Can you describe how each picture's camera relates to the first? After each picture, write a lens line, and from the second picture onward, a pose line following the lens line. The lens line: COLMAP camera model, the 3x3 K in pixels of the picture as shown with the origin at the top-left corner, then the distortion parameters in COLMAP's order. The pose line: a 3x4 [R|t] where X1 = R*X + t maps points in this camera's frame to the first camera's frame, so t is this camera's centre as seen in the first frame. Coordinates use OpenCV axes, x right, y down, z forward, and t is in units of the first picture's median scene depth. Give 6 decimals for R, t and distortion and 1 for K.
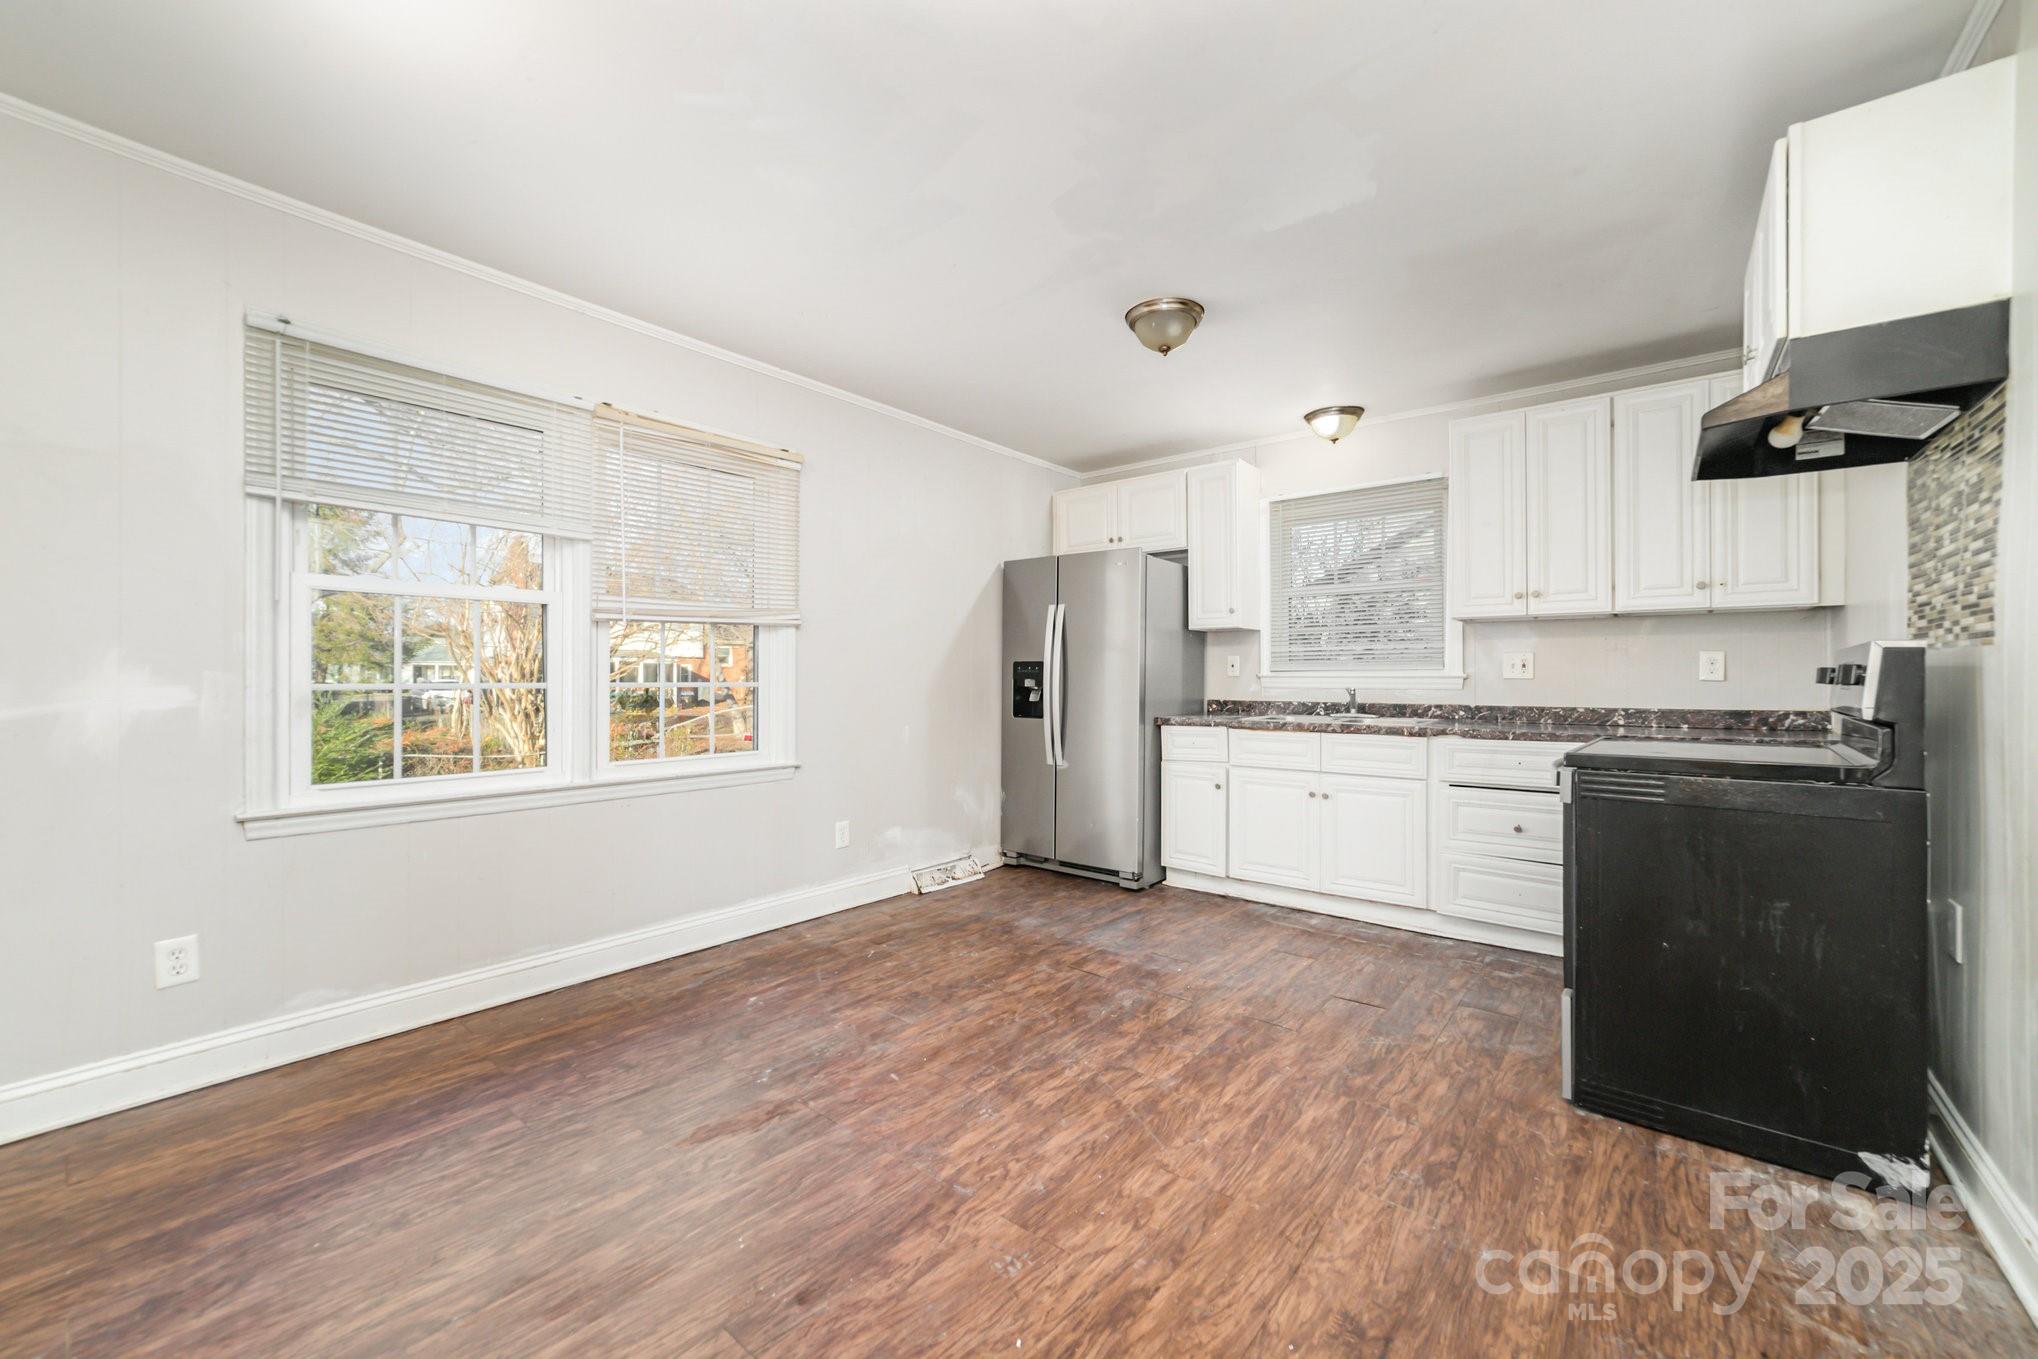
lens RADIAL K [[788.1, 0, 1018.0], [0, 788.1, 675.2], [0, 0, 1]] dist [-0.001213, -0.000084]
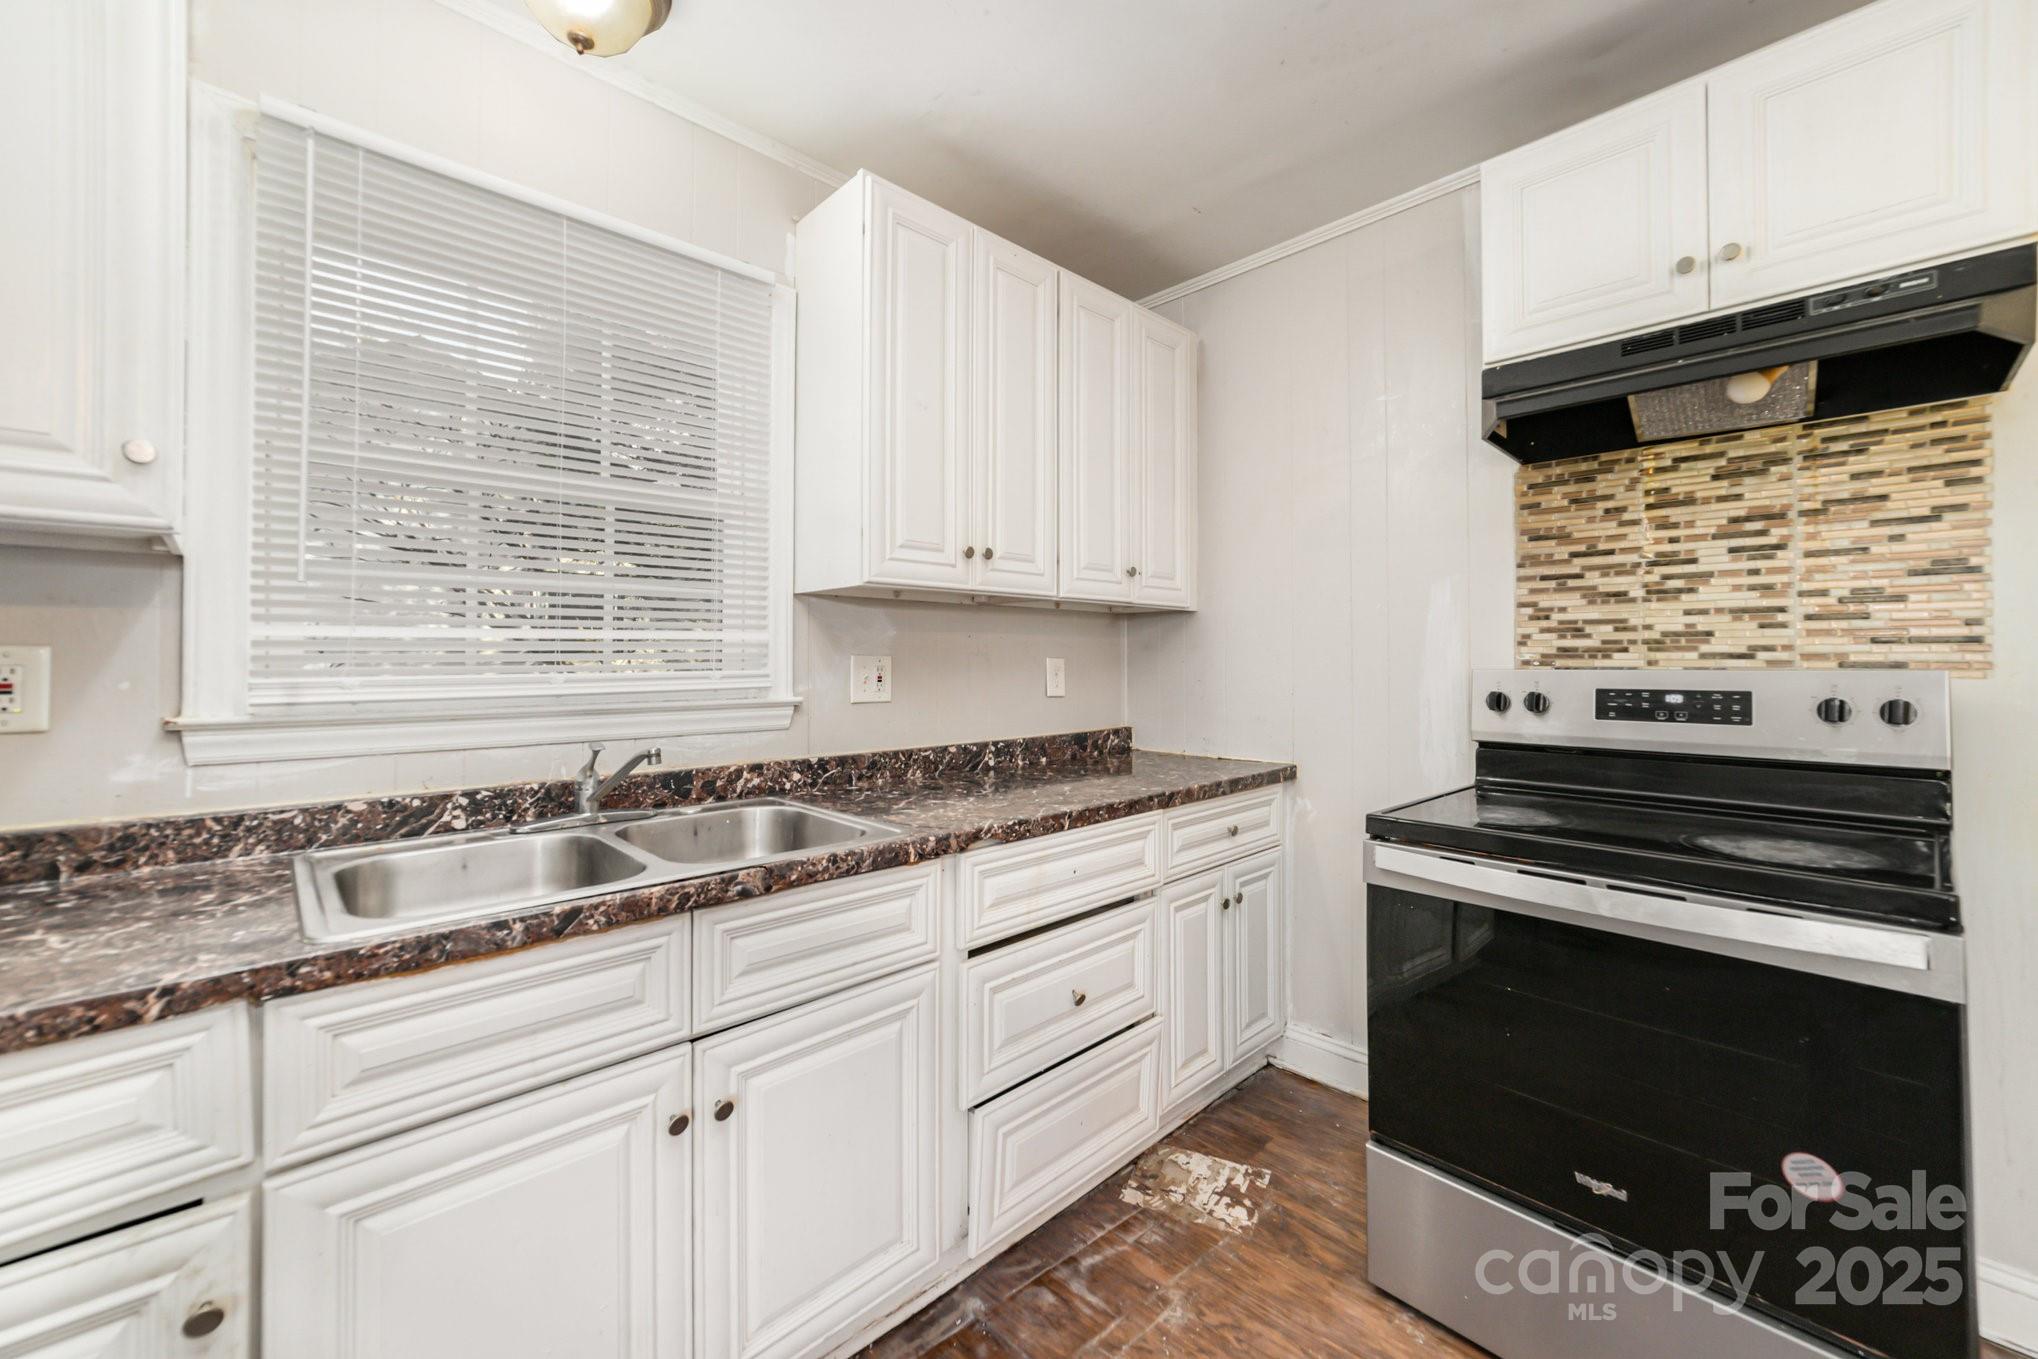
lens RADIAL K [[788.1, 0, 1016.8], [0, 788.1, 665.9], [0, 0, 1]] dist [-0.001213, -0.000084]
pose [[0.127624, -0.001214, 0.991822, 0.095610], [0.001738, 0.999998, 0.001001, -0.022497], [-0.991821, 0.001596, 0.127626, 0.845126]]
